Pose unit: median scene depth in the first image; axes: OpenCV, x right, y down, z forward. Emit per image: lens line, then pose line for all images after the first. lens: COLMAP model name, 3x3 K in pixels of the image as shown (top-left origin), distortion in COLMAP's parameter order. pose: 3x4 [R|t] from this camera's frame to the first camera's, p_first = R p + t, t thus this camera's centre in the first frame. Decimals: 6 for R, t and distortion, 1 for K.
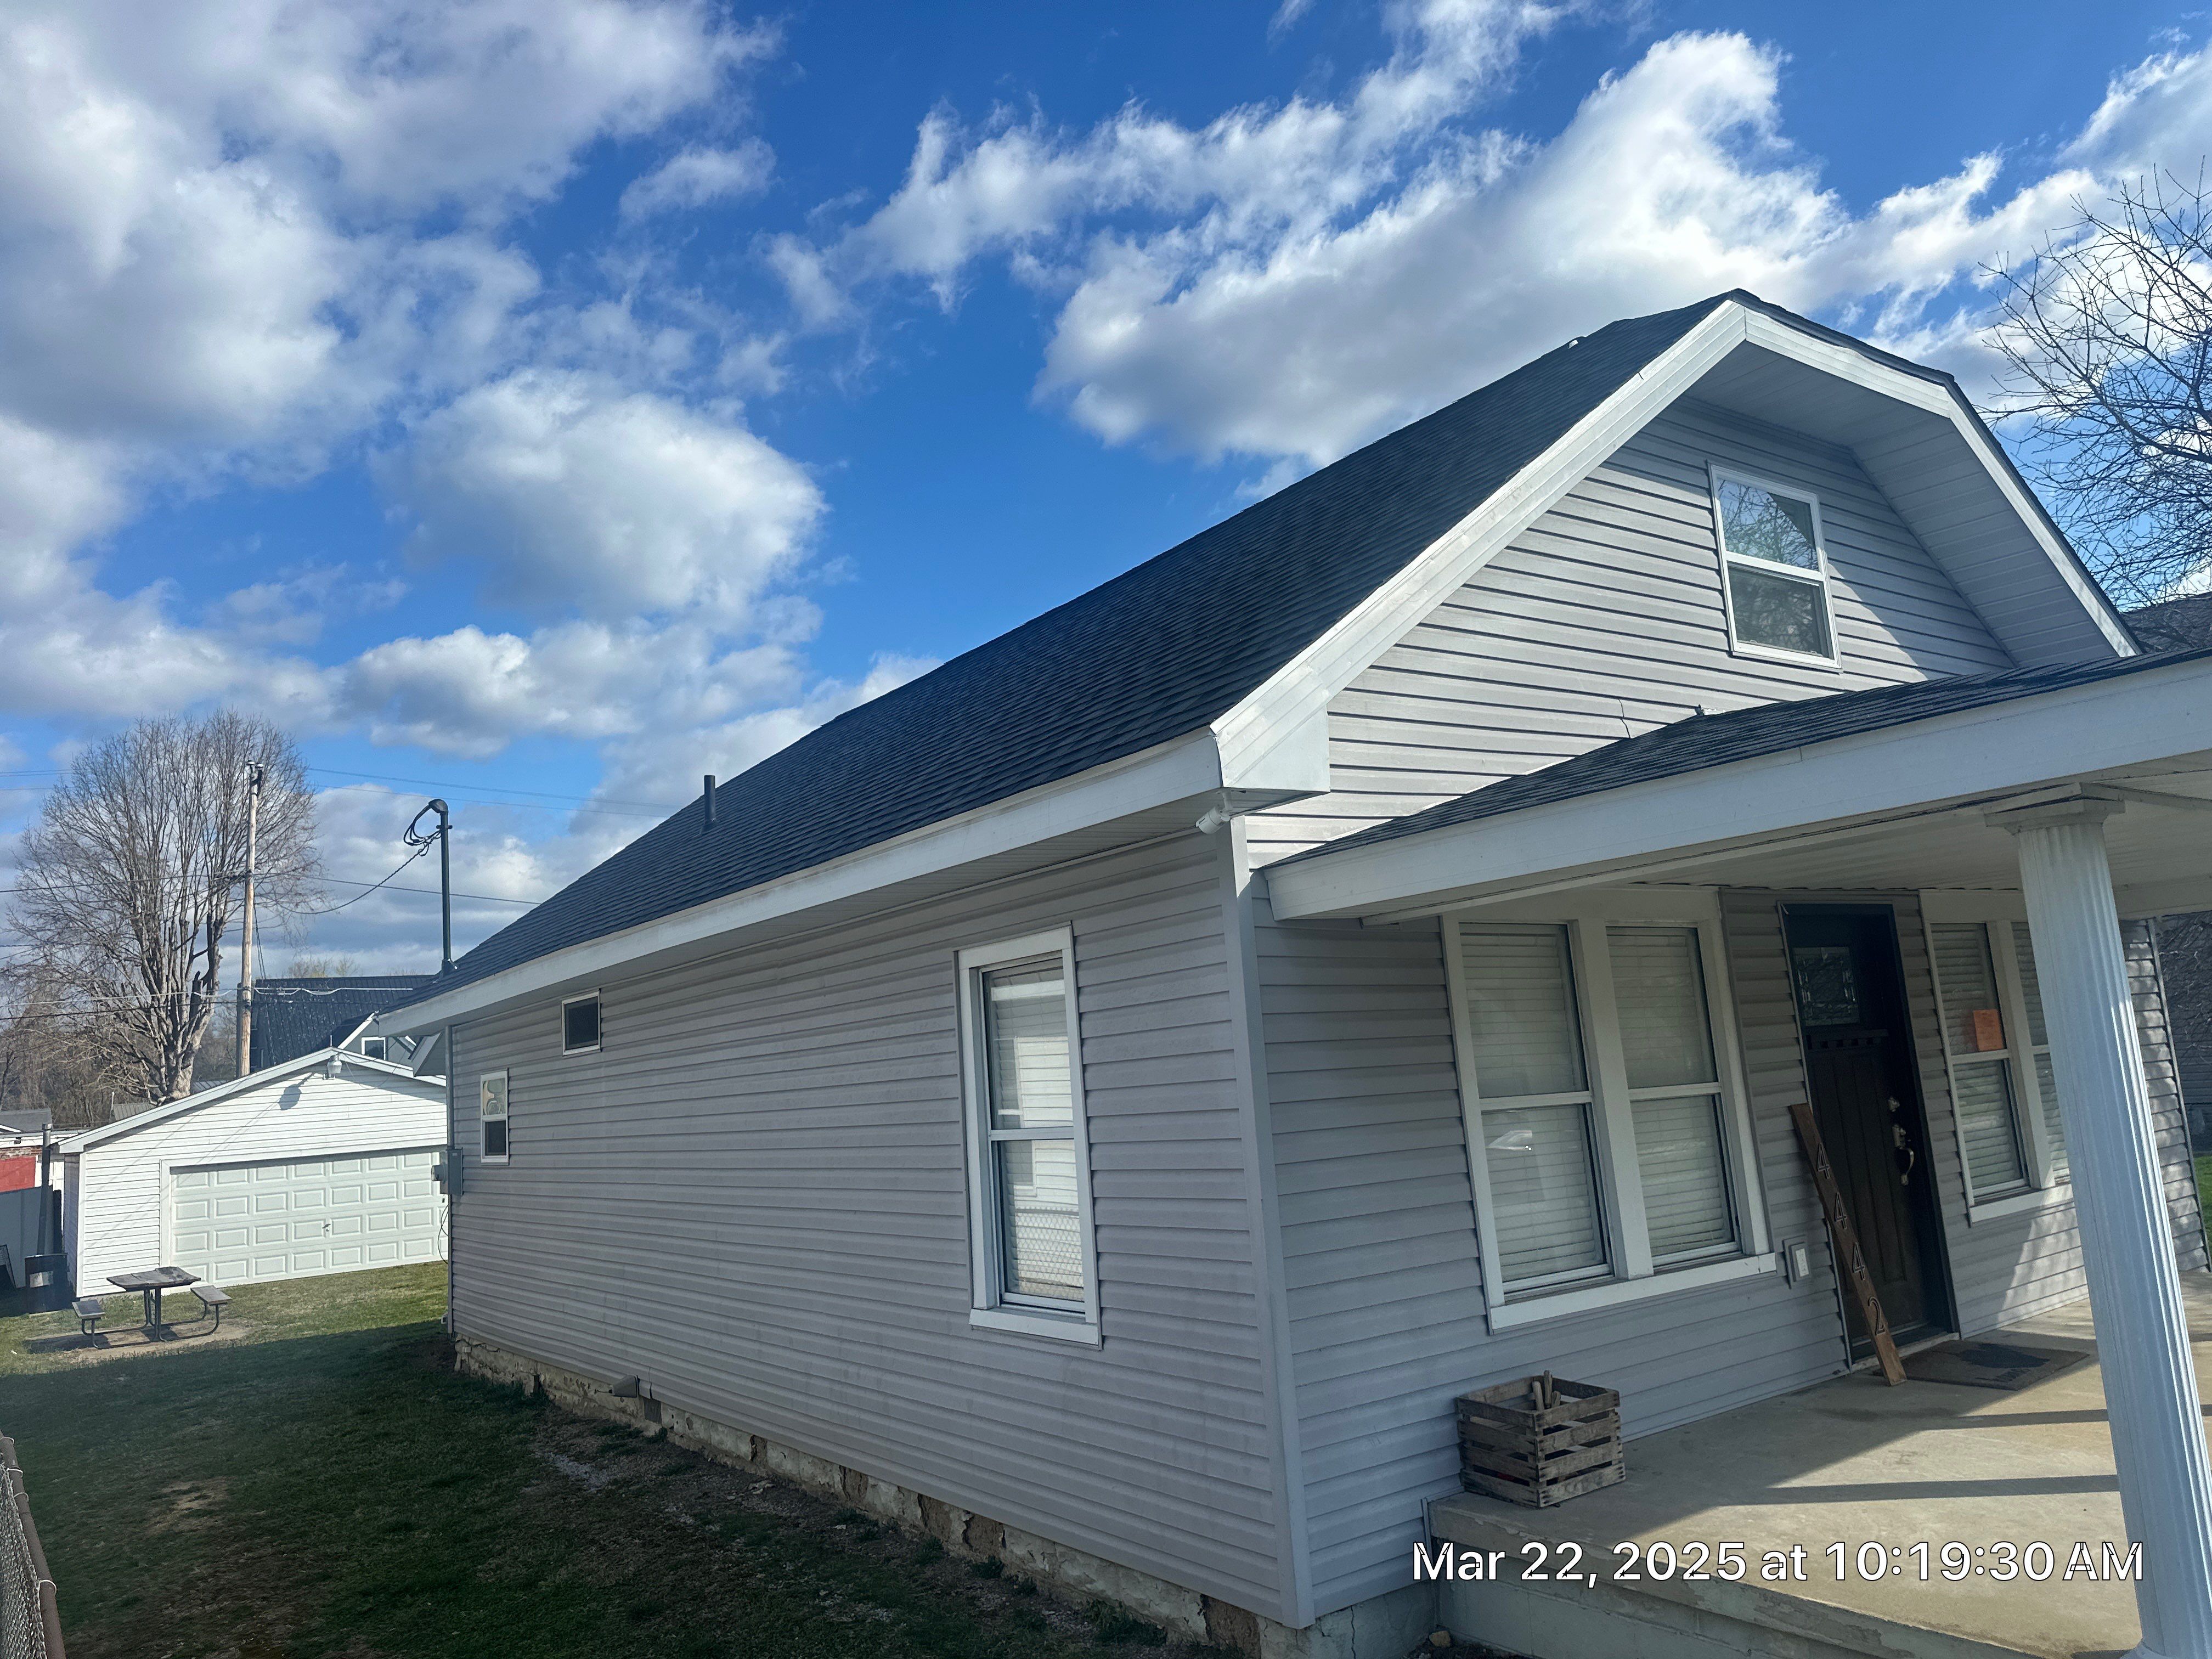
lens RADIAL K [[1594.6, 0, 1106.0], [0, 1594.6, 829.5], [0, 0, 1]] dist [0.184934, -0.352802]
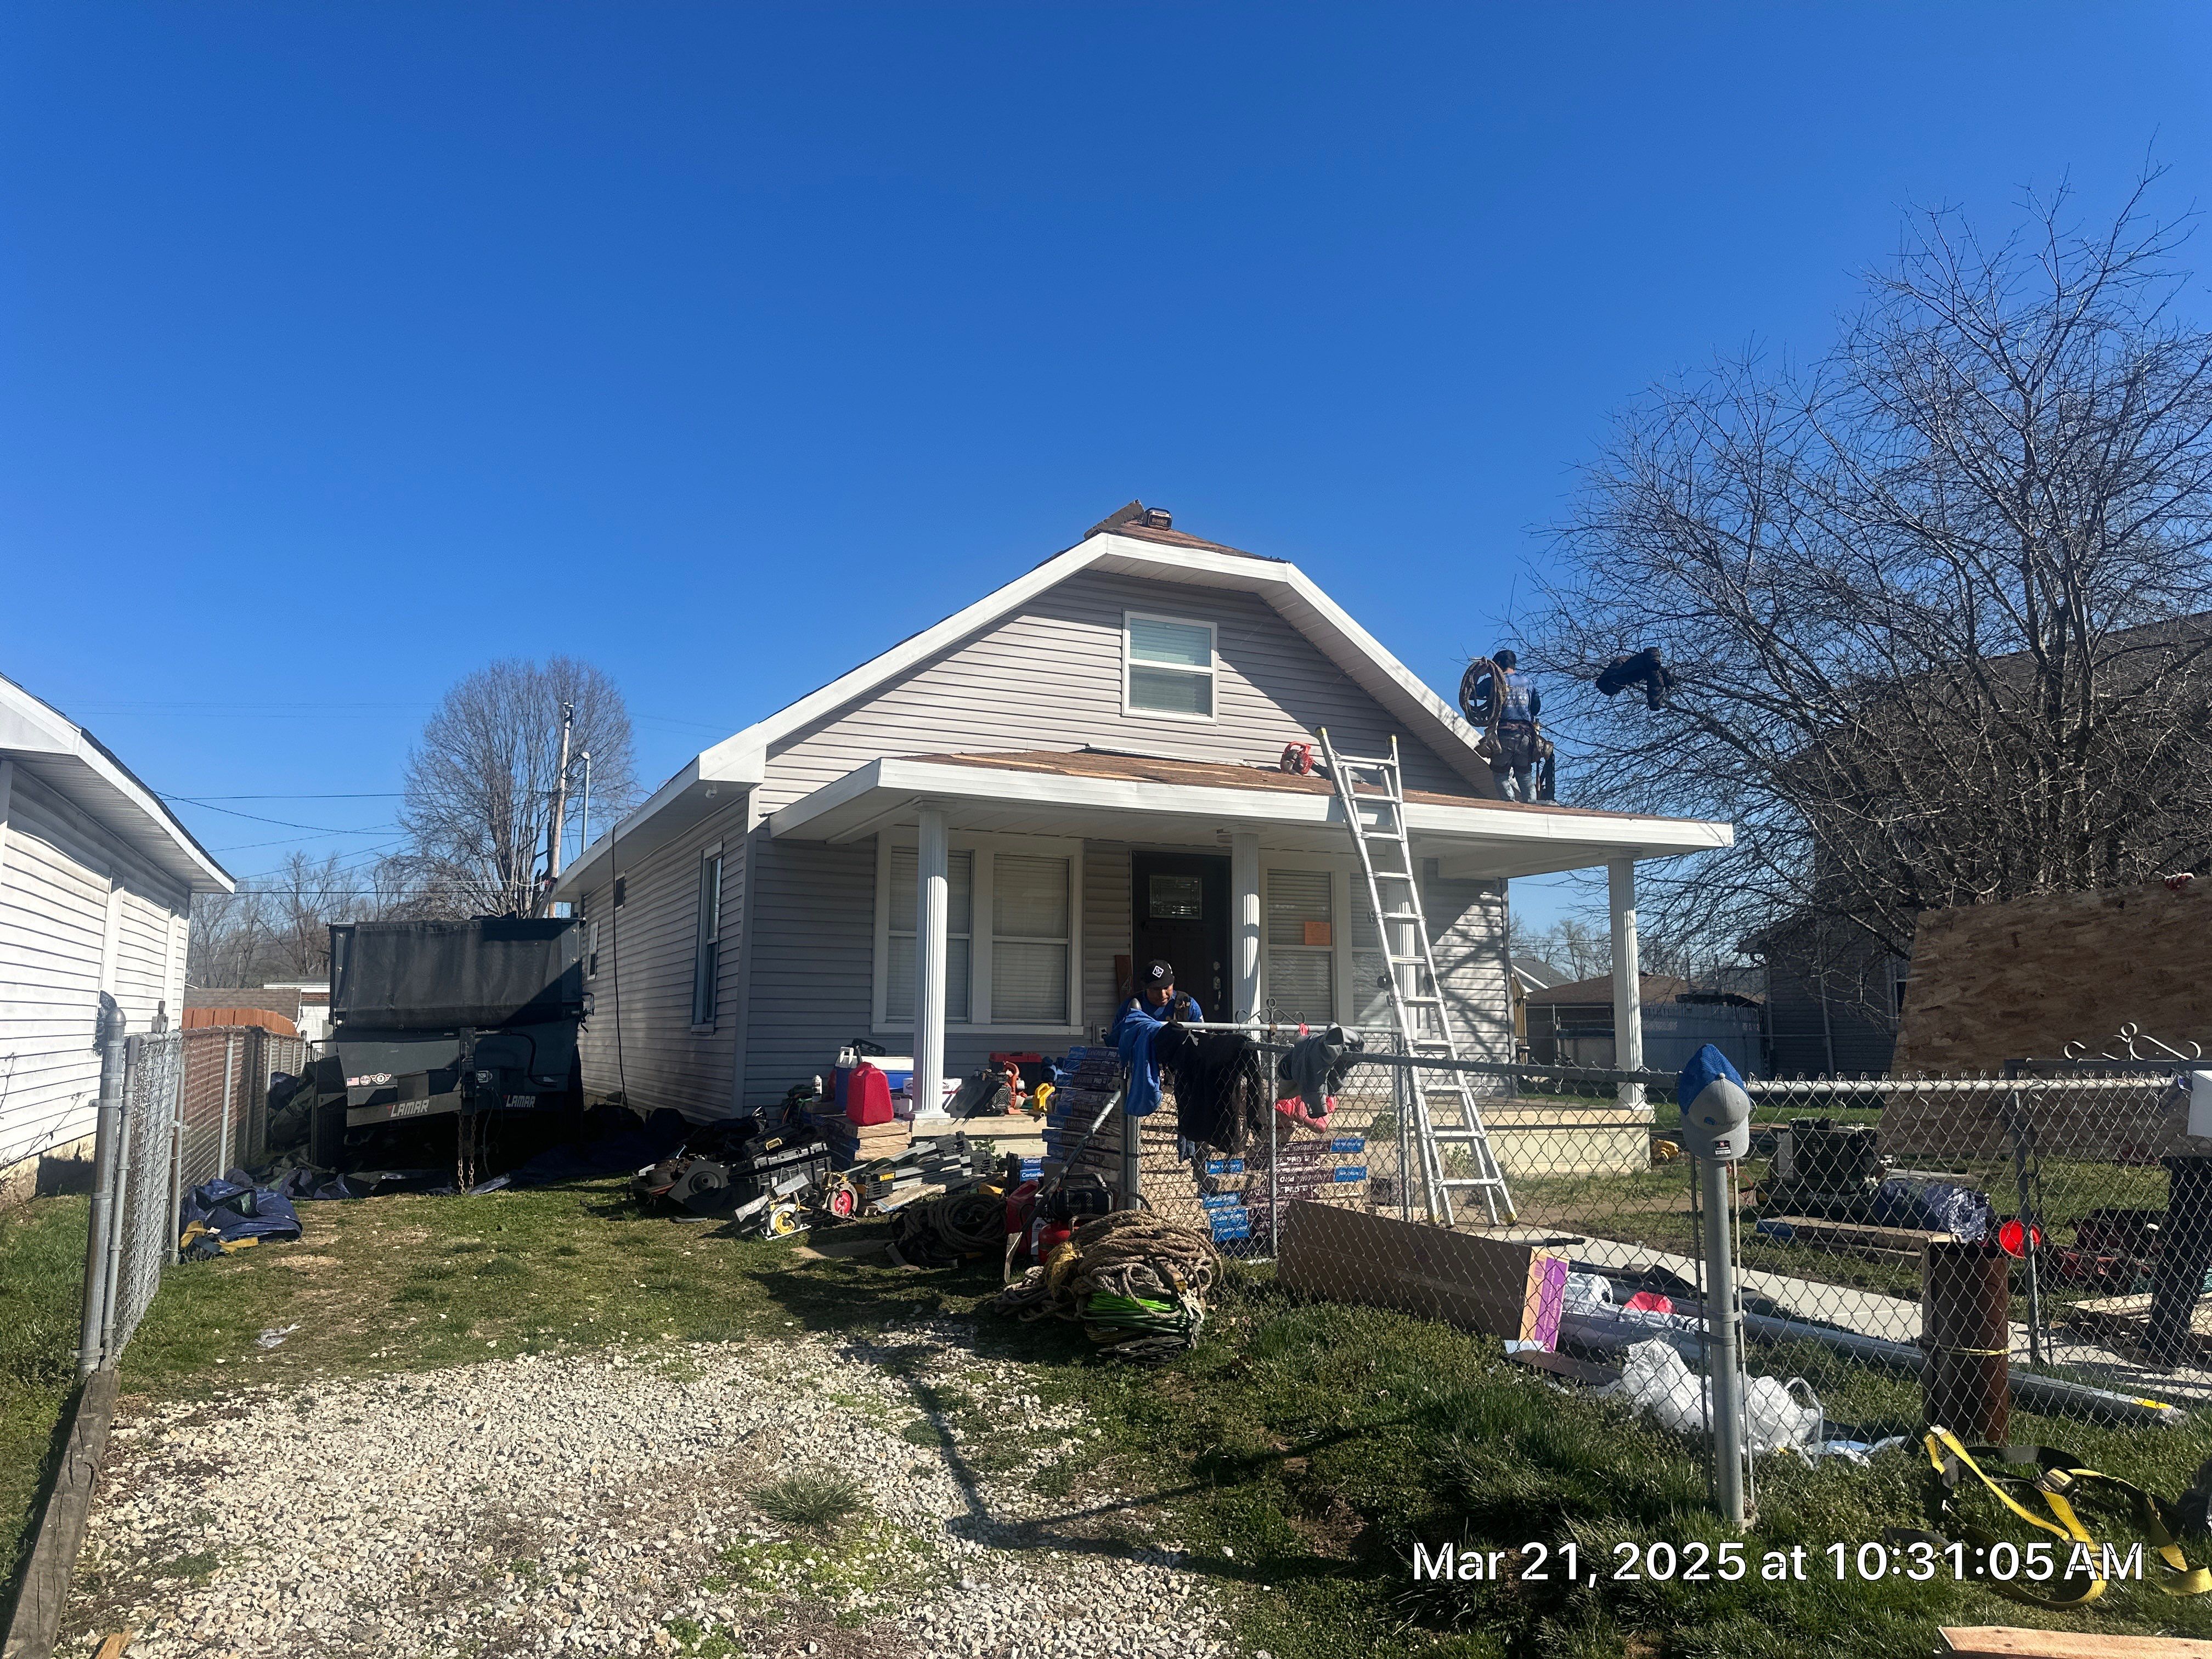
lens RADIAL K [[1600.3, 0, 1101.1], [0, 1600.3, 809.5], [0, 0, 1]] dist [0.111769, -0.115875]
pose [[0.977228, 0.050756, -0.206031, 0.794513], [-0.046902, 0.998622, 0.023550, -0.044793], [0.206942, -0.013351, 0.978262, -0.850285]]
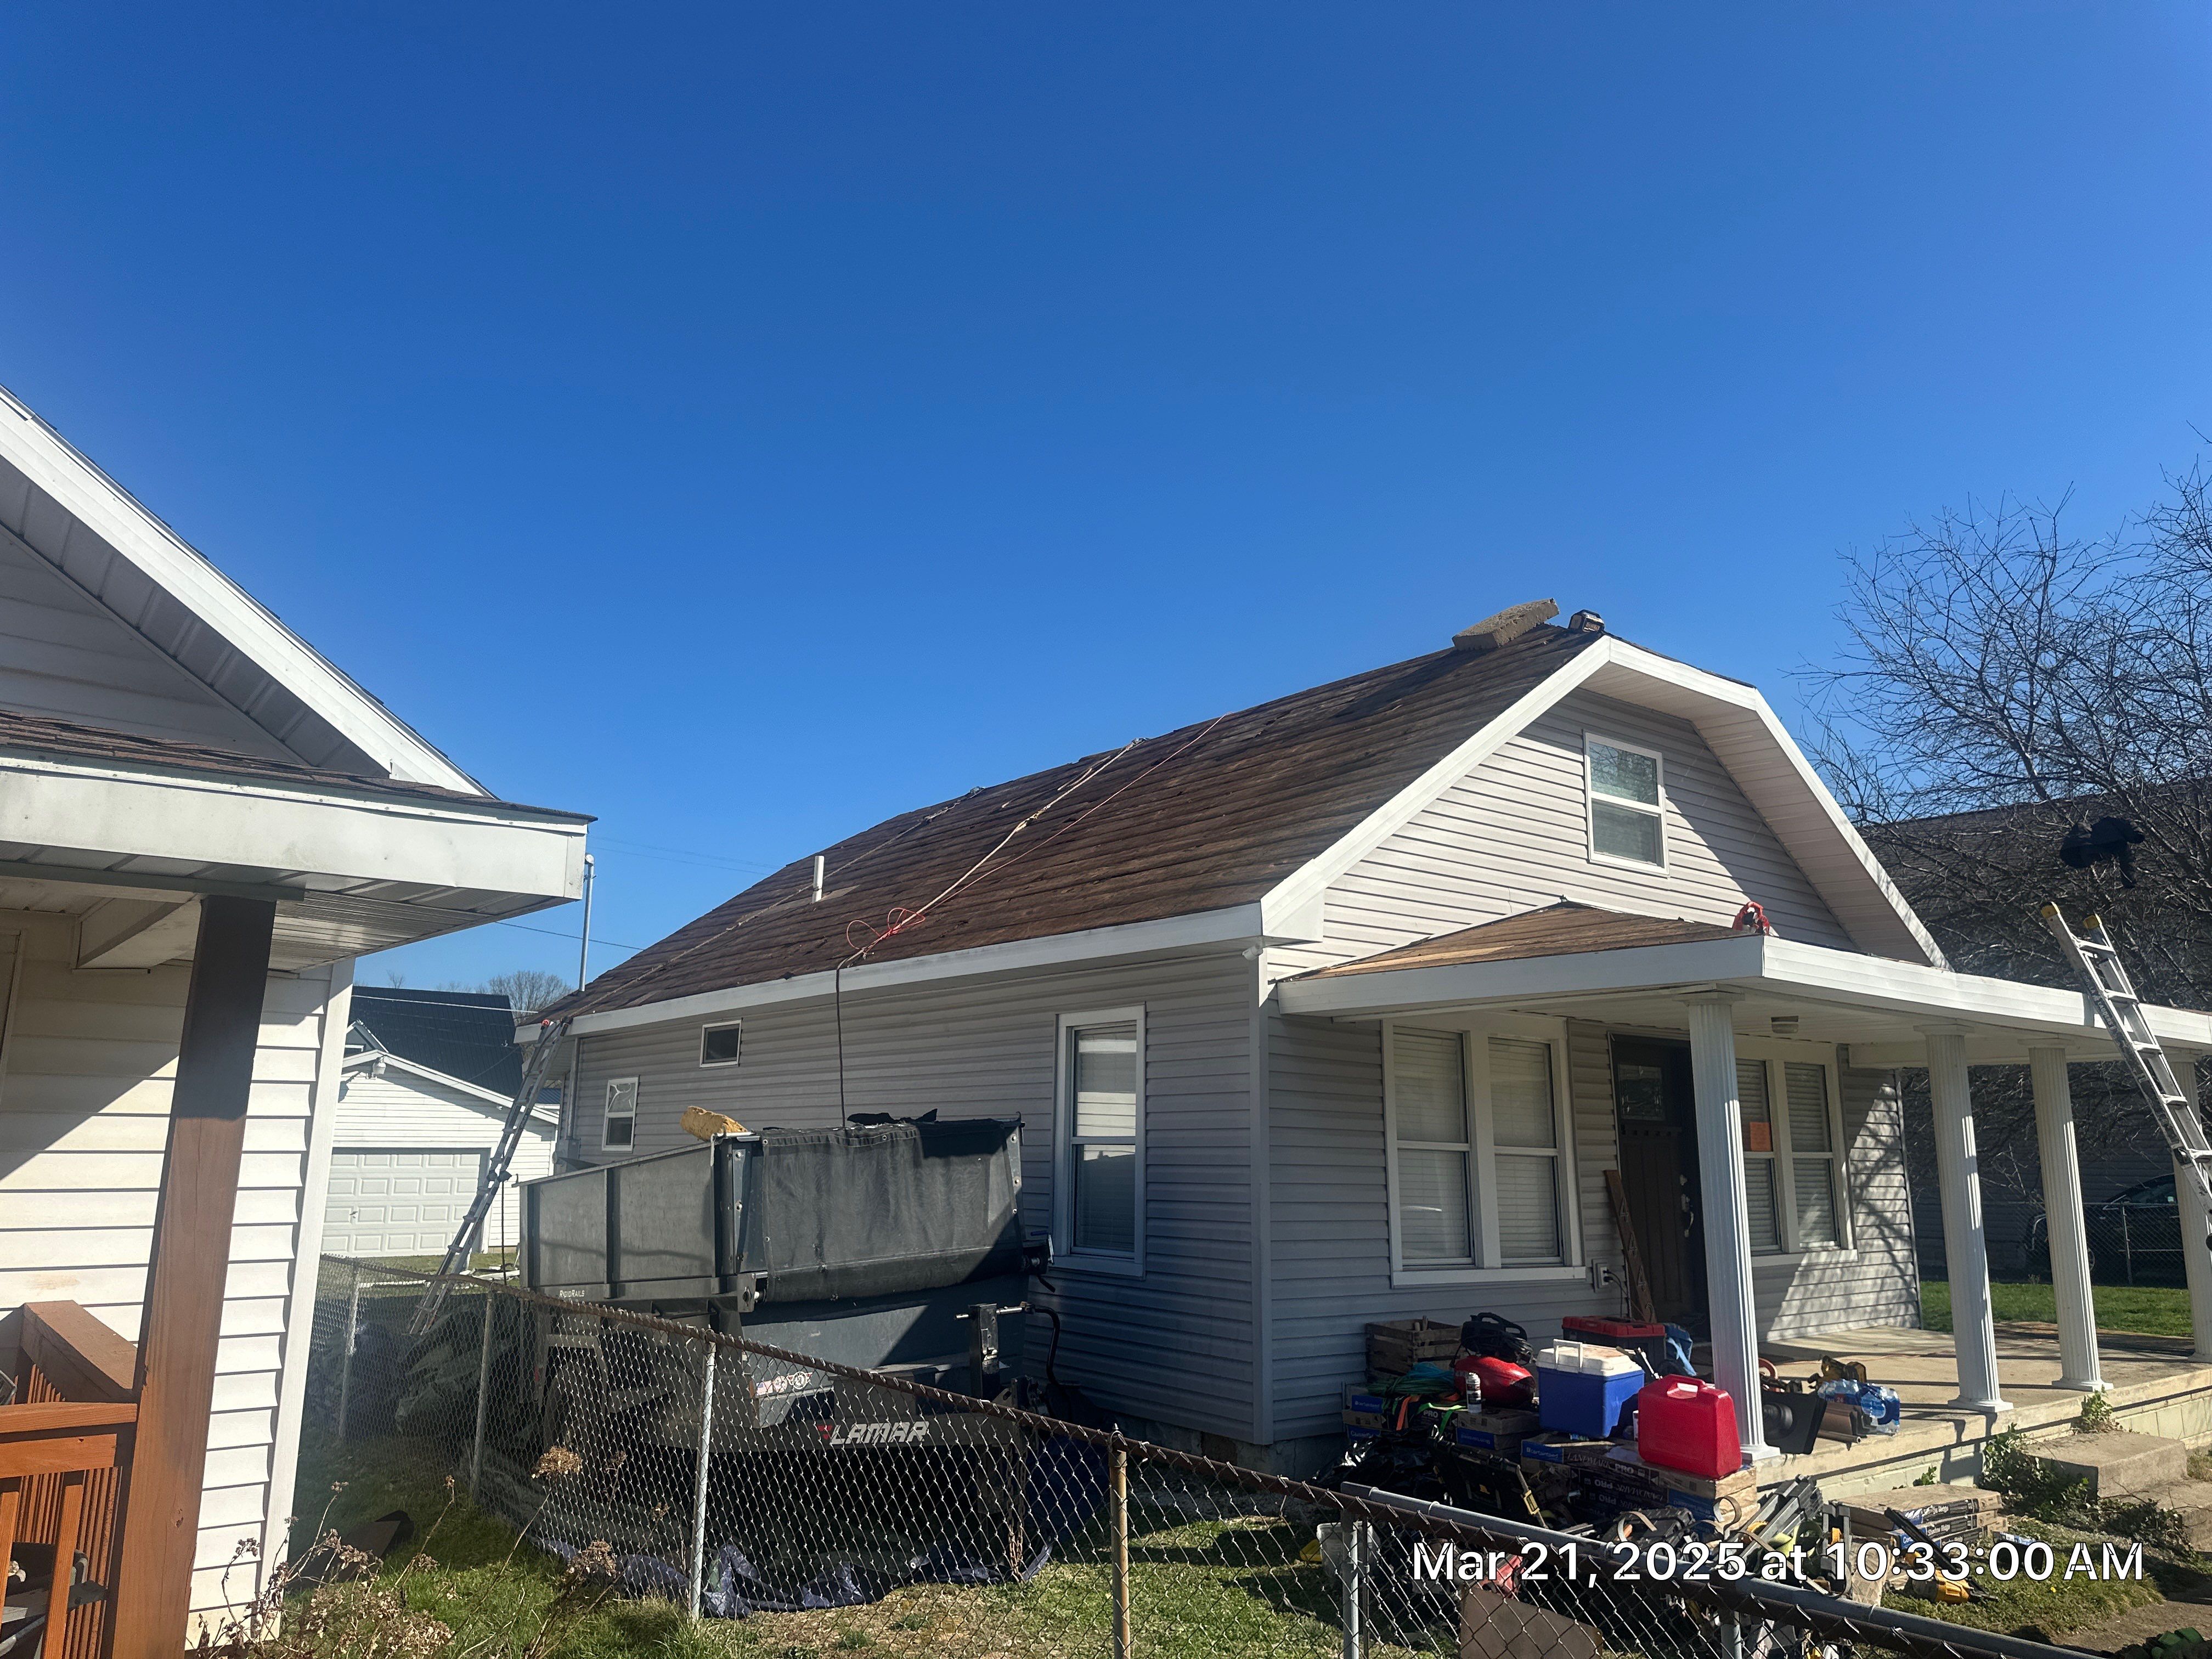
lens RADIAL K [[1599.4, 0, 1112.0], [0, 1599.4, 800.2], [0, 0, 1]] dist [0.206091, -0.459985]
pose [[0.995417, 0.092483, 0.024337, -0.097977], [-0.090752, 0.993778, -0.064573, -0.029884], [-0.030158, 0.062068, 0.997616, -0.503070]]
